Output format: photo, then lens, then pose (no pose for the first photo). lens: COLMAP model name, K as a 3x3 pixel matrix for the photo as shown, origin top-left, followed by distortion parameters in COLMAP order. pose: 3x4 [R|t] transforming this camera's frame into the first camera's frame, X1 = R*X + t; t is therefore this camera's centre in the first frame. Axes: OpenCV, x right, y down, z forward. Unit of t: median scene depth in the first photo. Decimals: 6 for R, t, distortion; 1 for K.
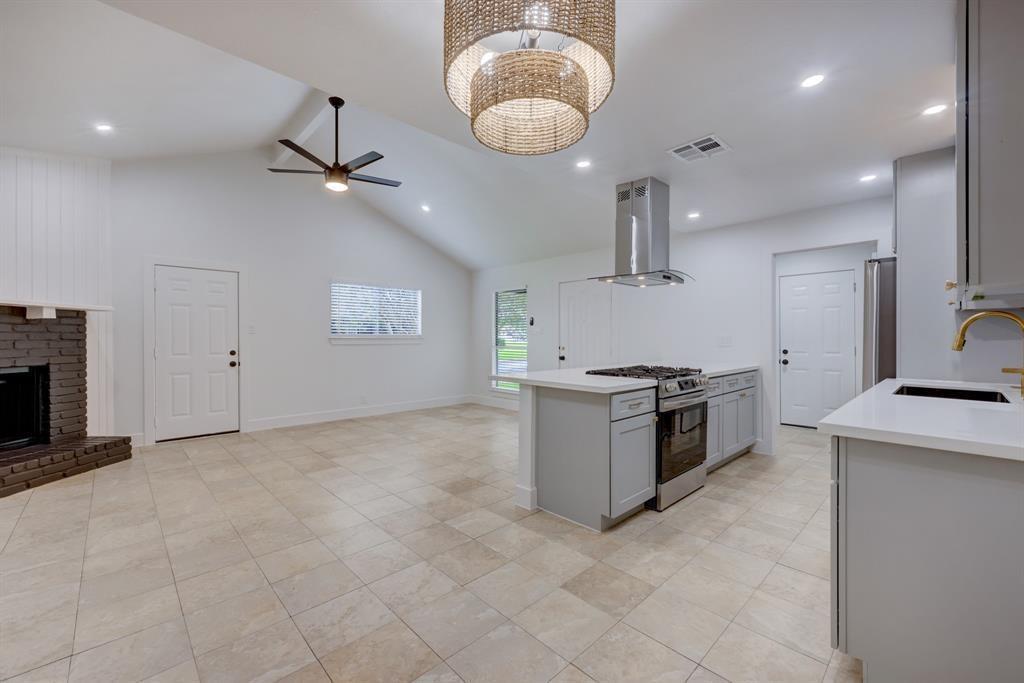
lens RADIAL K [[418.4, 0, 514.5], [0, 418.4, 337.5], [0, 0, 1]] dist [0.000250, 0.000056]
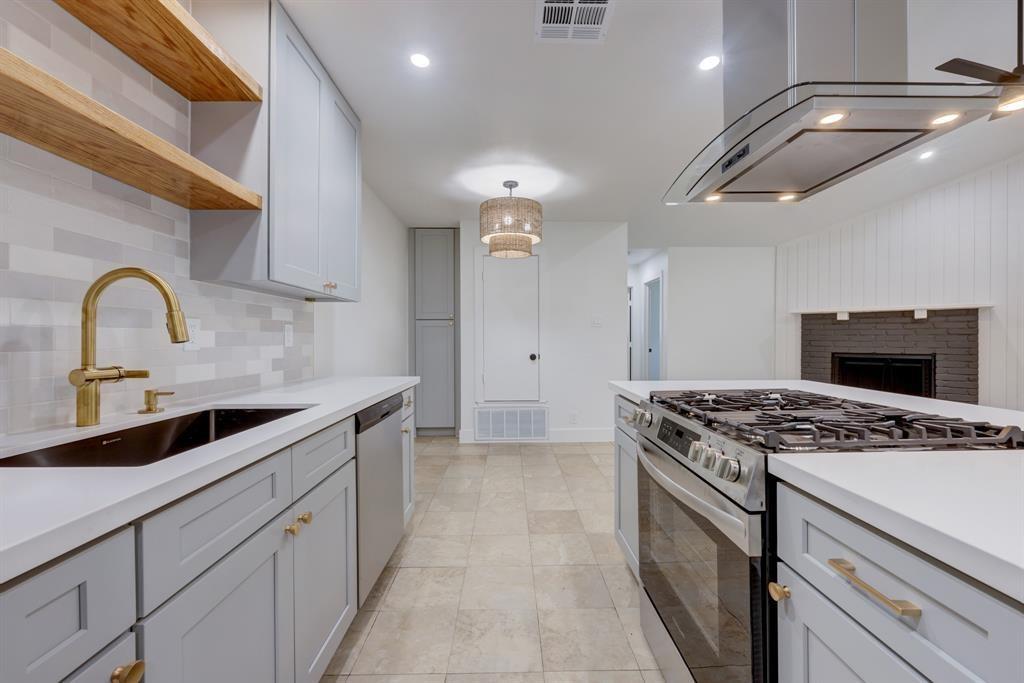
lens RADIAL K [[418.4, 0, 514.5], [0, 418.4, 337.5], [0, 0, 1]] dist [0.000250, 0.000056]
pose [[-0.684251, -0.001650, -0.729245, 0.654335], [0.002528, 0.999986, -0.004634, 0.017201], [0.729242, -0.005015, -0.684237, 0.937598]]
